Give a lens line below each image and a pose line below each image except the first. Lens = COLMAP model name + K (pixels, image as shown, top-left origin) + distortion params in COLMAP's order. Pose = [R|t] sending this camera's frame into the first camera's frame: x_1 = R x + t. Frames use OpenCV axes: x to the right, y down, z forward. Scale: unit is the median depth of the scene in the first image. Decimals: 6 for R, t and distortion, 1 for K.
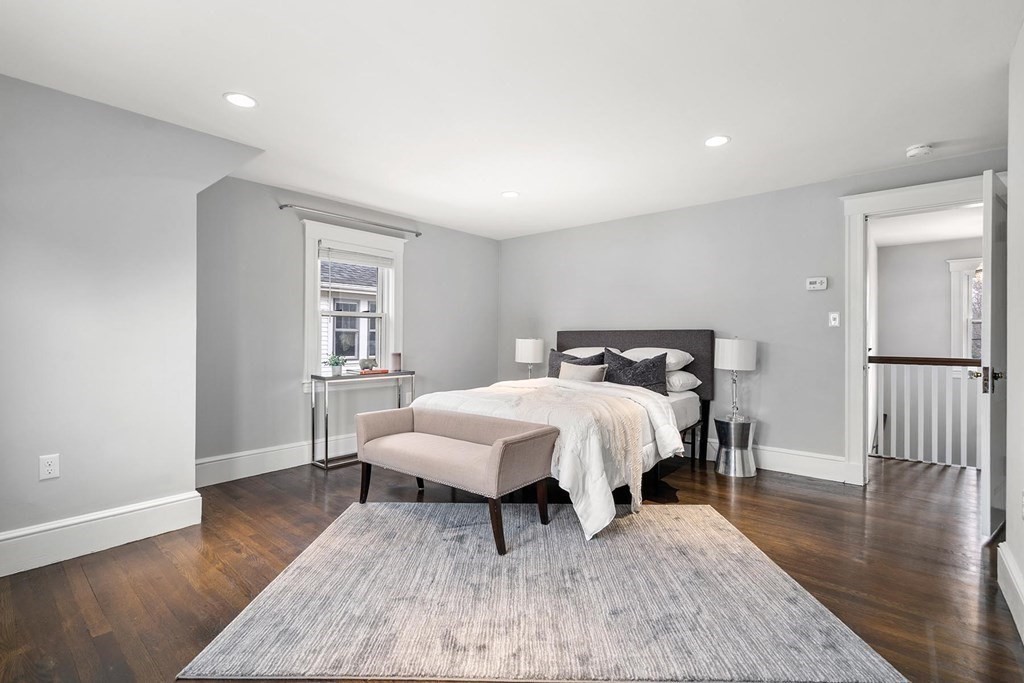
lens RADIAL K [[459.4, 0, 512.0], [0, 459.4, 341.5], [0, 0, 1]] dist [0.000146, -0.000318]
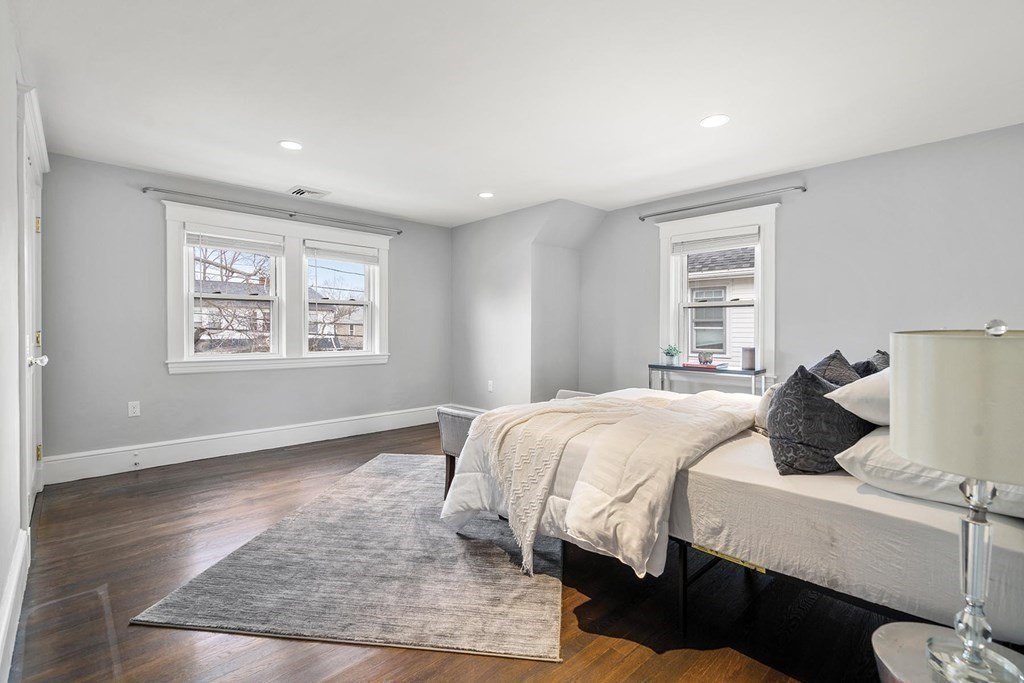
lens RADIAL K [[471.5, 0, 509.3], [0, 471.5, 326.3], [0, 0, 1]] dist [0.000145, 0.000118]
pose [[-0.100737, -0.009220, -0.994870, 0.689105], [-0.014935, 0.999858, -0.007754, -0.000325], [0.994801, 0.014077, -0.100860, 0.720548]]
